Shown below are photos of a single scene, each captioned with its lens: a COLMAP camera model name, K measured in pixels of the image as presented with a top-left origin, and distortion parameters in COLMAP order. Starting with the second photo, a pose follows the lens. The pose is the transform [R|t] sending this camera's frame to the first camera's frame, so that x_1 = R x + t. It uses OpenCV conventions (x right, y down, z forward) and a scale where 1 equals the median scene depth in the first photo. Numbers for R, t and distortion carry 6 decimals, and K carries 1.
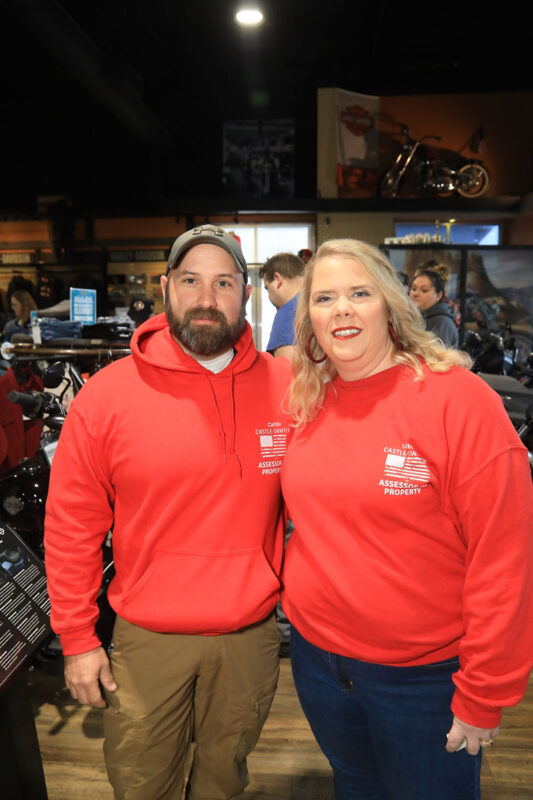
lens RADIAL K [[636.5, 0, 267.5], [0, 636.5, 401.3], [0, 0, 1]] dist [-0.093781, 0.055928]
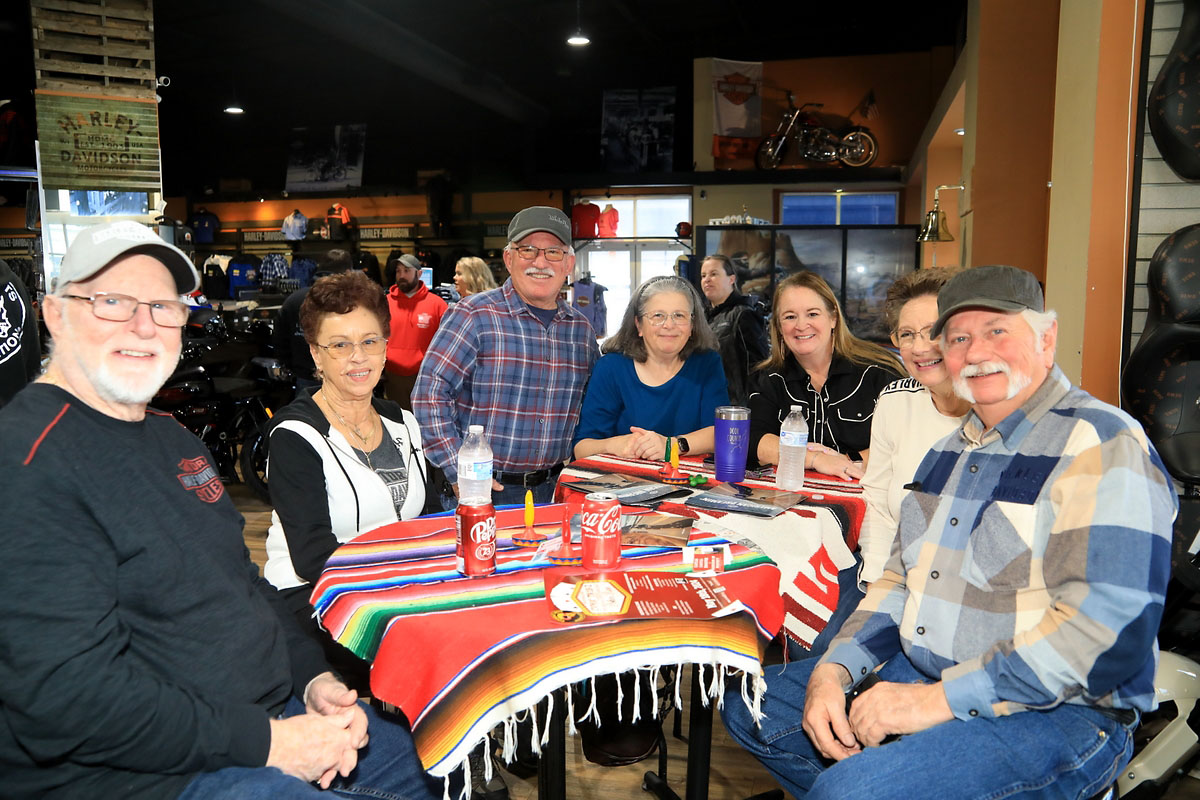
lens RADIAL K [[928.0, 0, 603.0], [0, 928.0, 395.4], [0, 0, 1]] dist [-0.063355, 0.042010]
pose [[0.985617, 0.023278, -0.167382, 0.182486], [-0.028219, 0.999231, -0.027205, 0.064236], [0.166620, 0.031537, 0.985517, -0.400455]]
